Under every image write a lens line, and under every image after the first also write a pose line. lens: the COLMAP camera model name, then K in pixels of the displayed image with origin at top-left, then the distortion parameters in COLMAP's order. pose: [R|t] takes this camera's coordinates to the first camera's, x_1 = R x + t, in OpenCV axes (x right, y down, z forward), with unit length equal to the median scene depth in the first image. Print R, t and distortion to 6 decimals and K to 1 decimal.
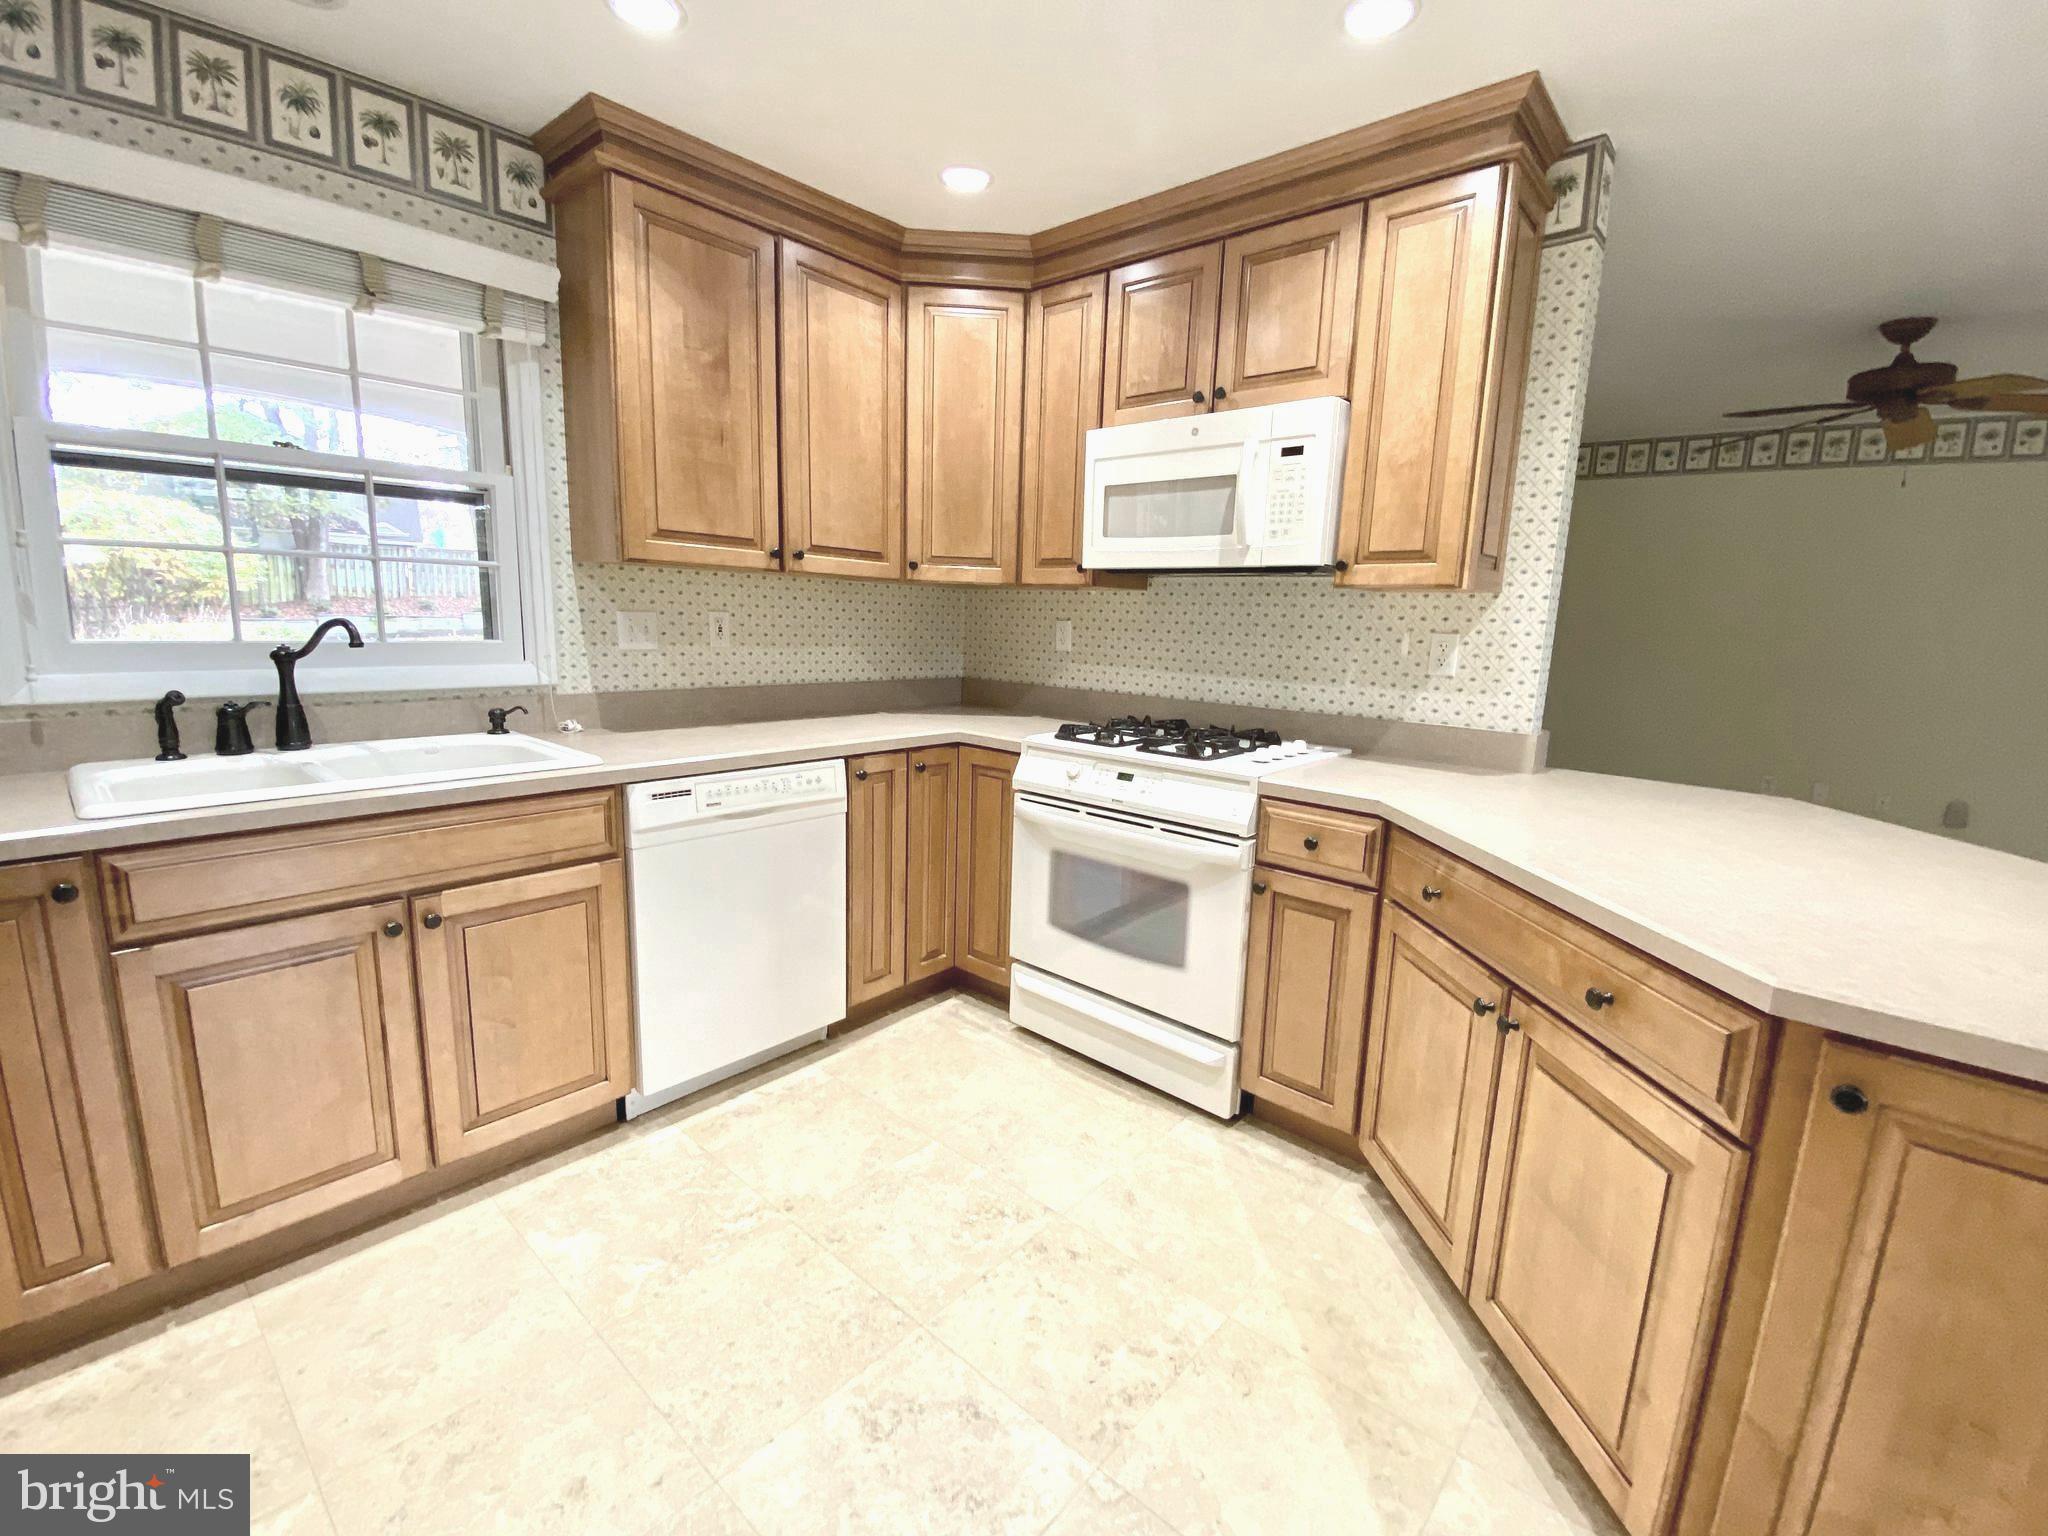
lens RADIAL K [[864.0, 0, 1017.0], [0, 864.0, 772.0], [0, 0, 1]] dist [-0.003320, -0.006970]
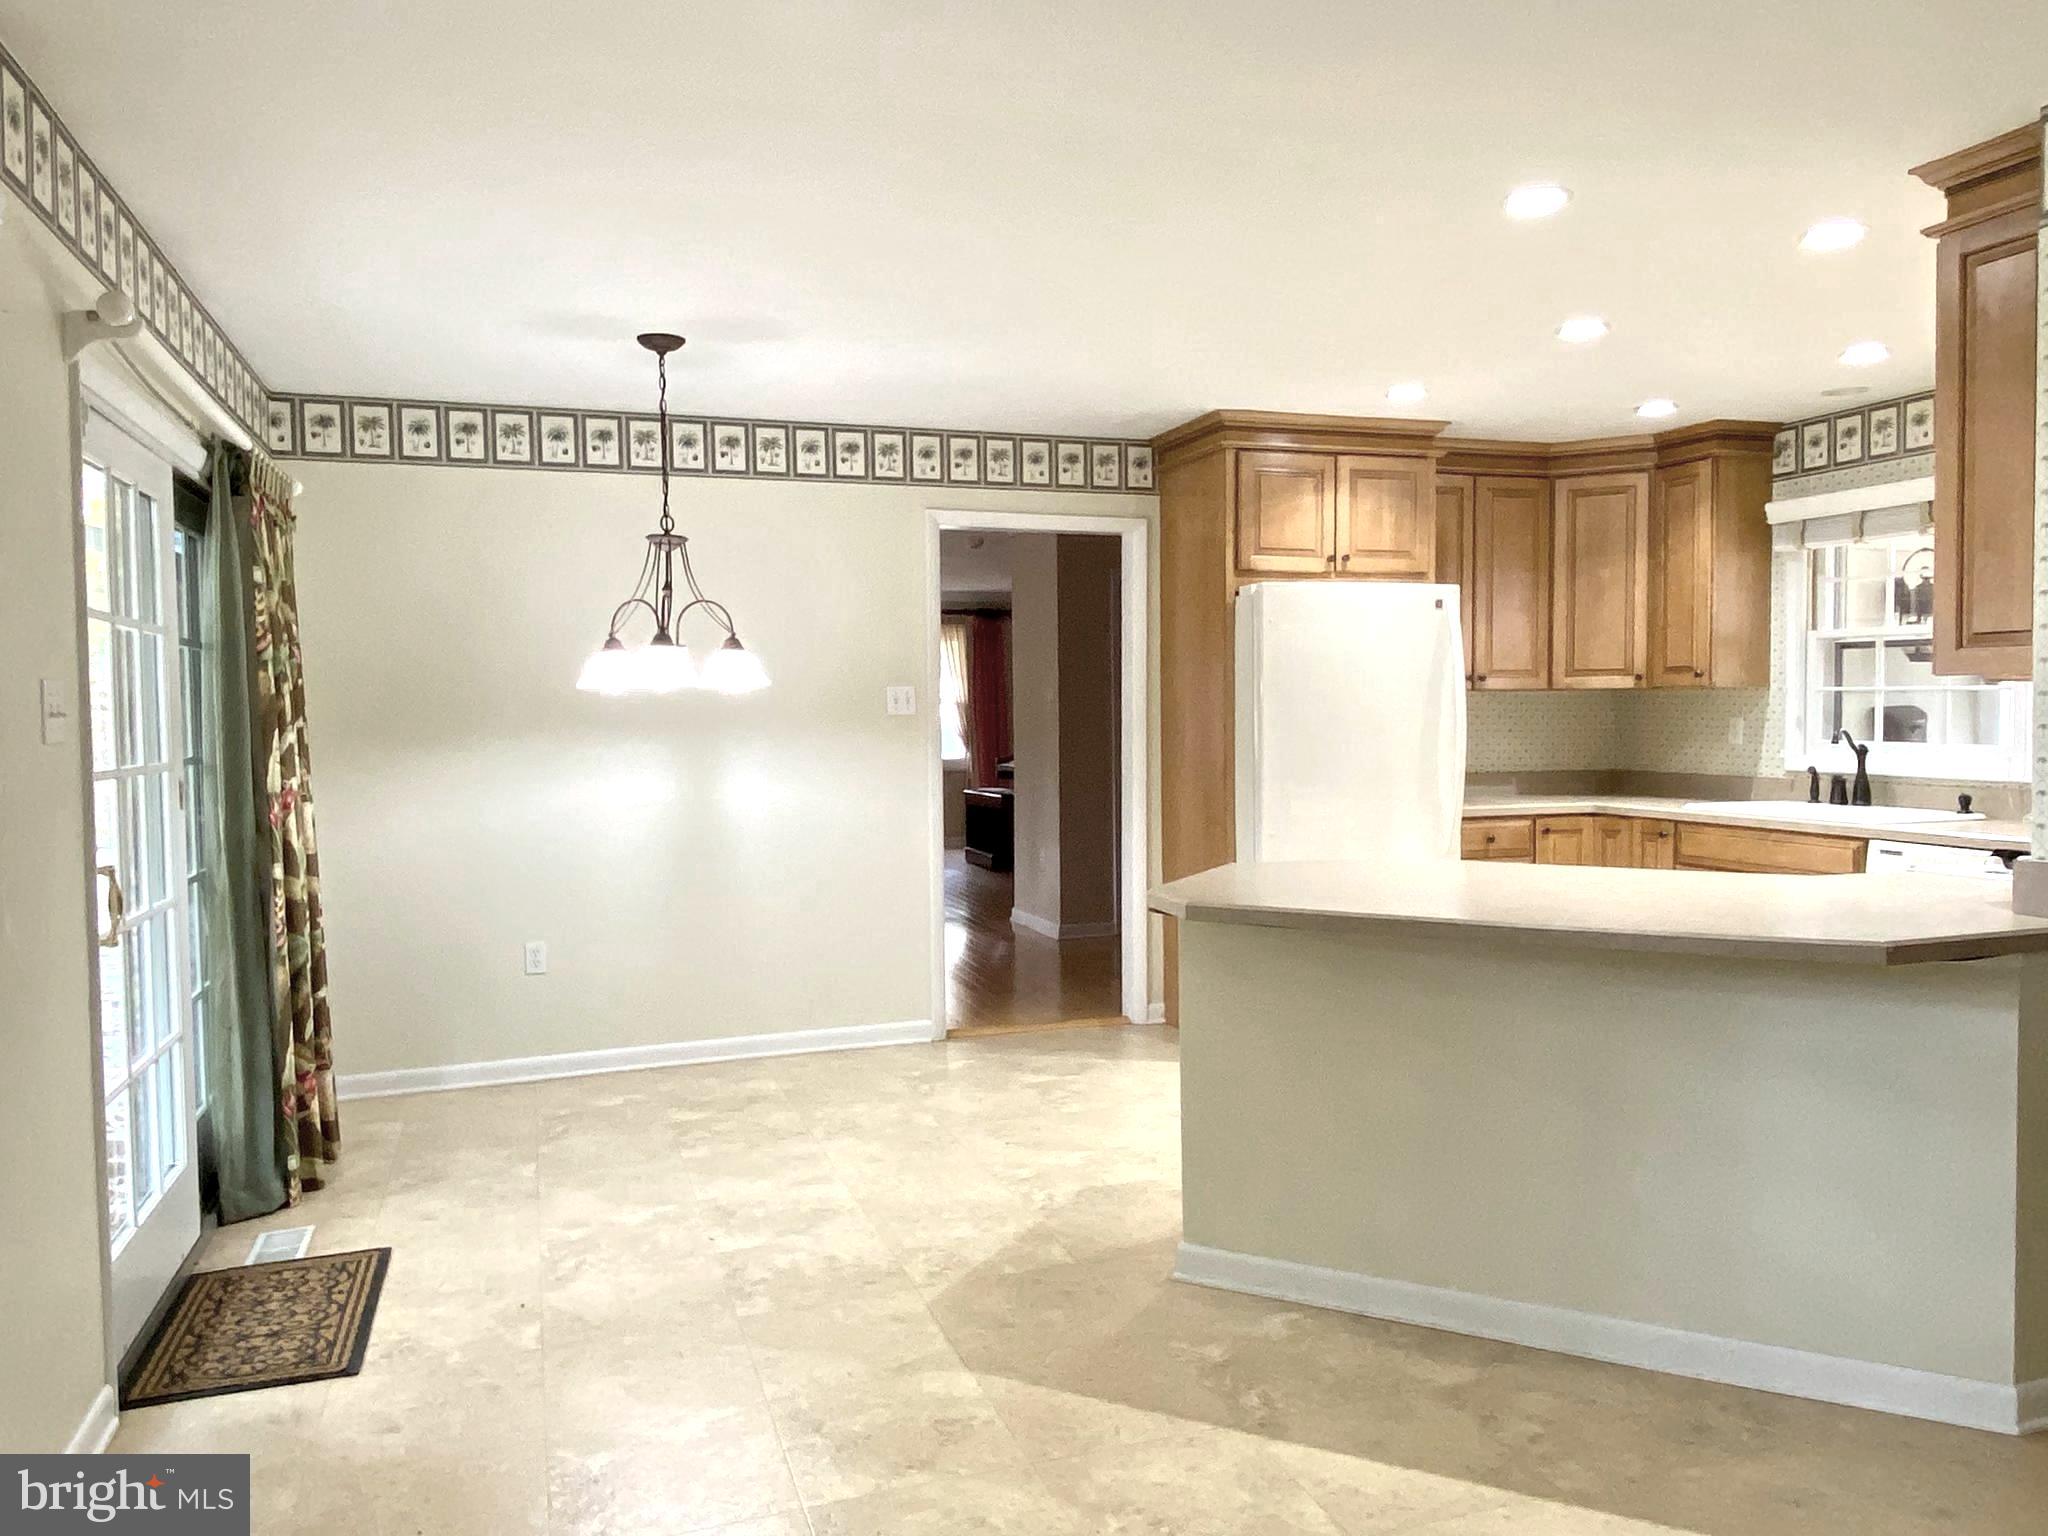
lens RADIAL K [[1461.7, 0, 1024.7], [0, 1461.7, 762.5], [0, 0, 1]] dist [0.027555, -0.019433]
pose [[-0.483873, 0.003139, -0.875133, 2.133947], [-0.164930, 0.981747, 0.094714, -0.099799], [0.859456, 0.190165, -0.474523, 0.837354]]
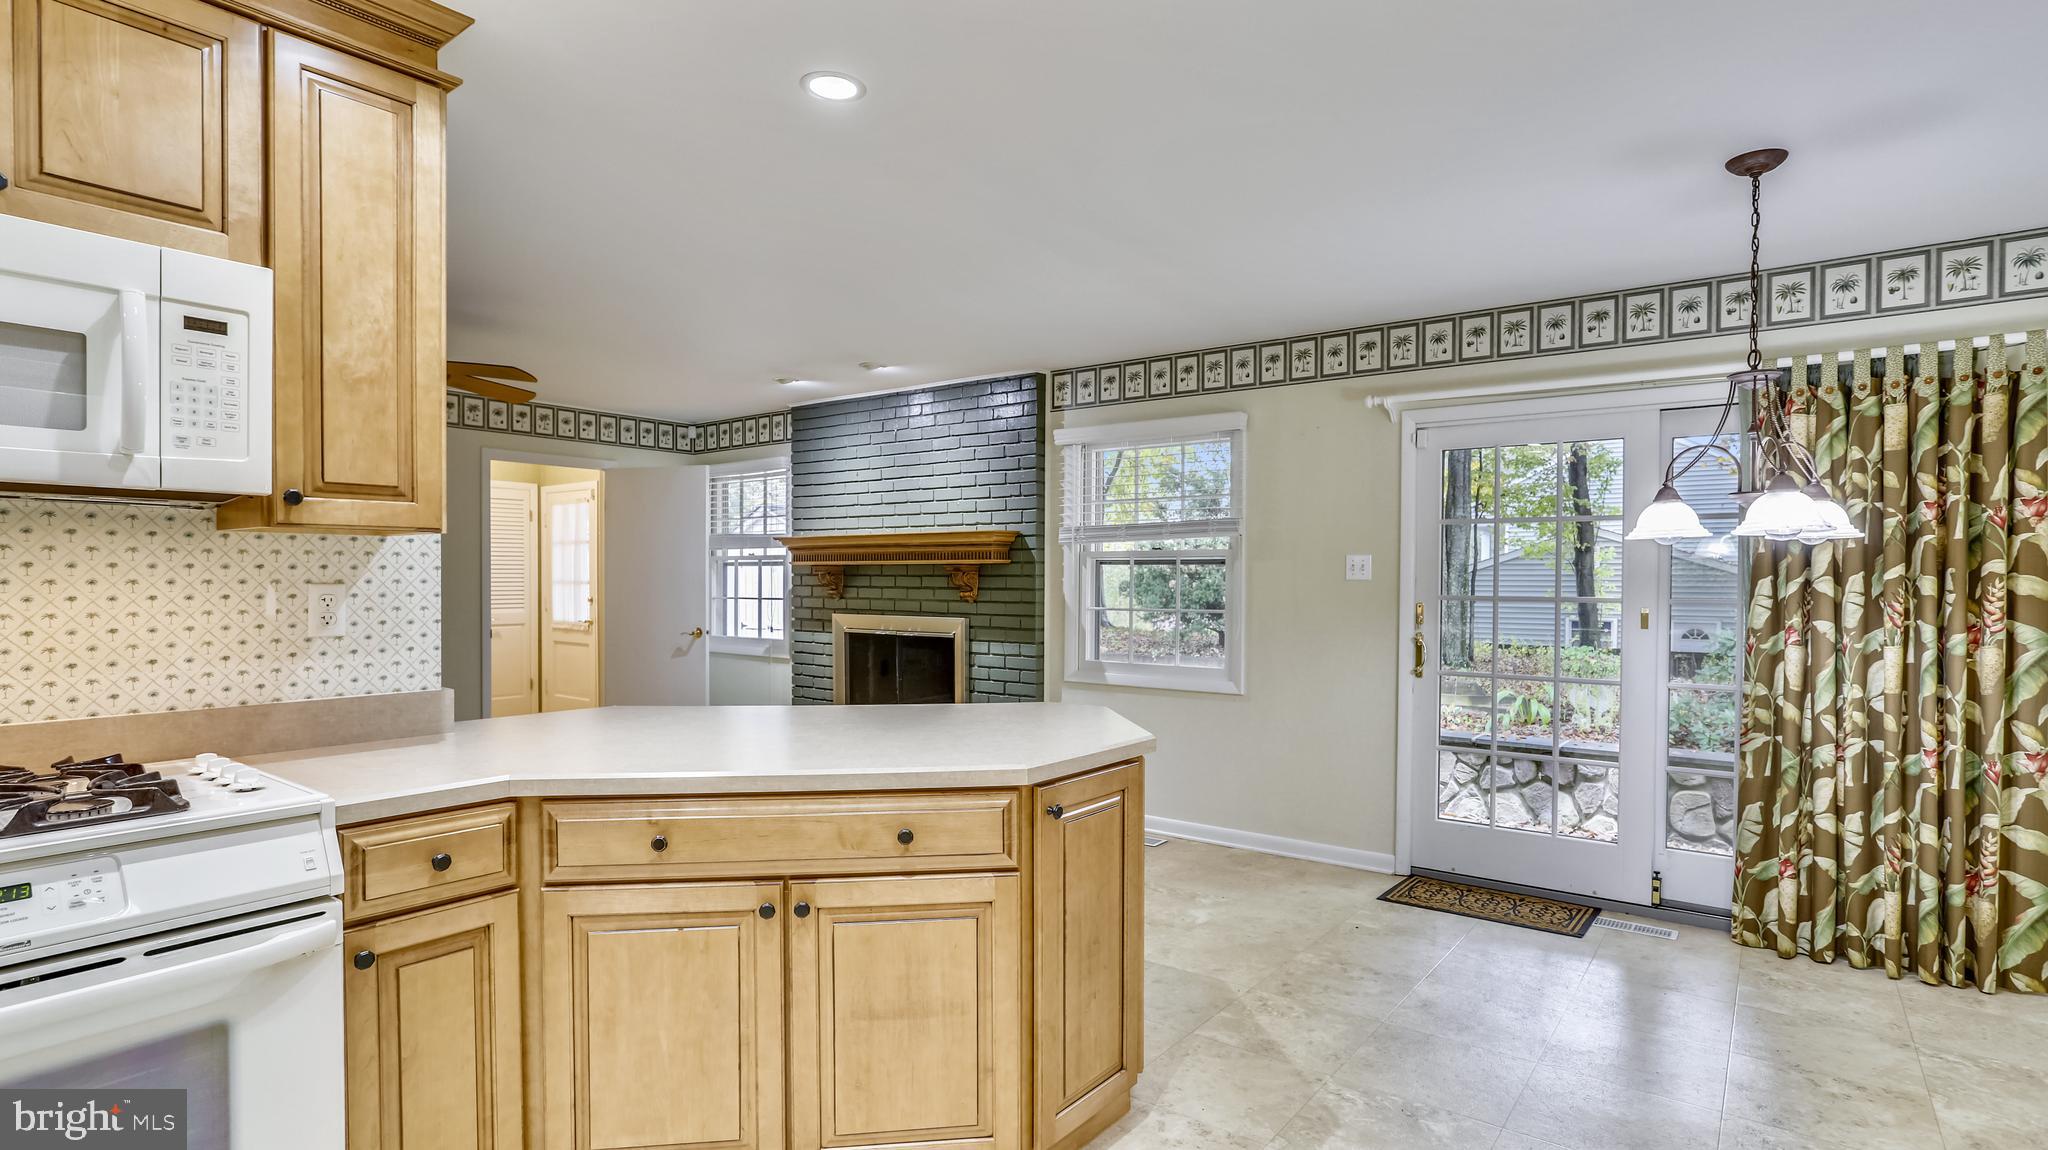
lens RADIAL K [[985.9, 0, 1014.4], [0, 985.9, 590.0], [0, 0, 1]] dist [-0.019588, 0.009157]
pose [[-0.064012, -0.042308, 0.997052, -0.482264], [0.179432, 0.982331, 0.053204, -0.096039], [-0.981686, 0.182309, -0.055290, 0.457252]]
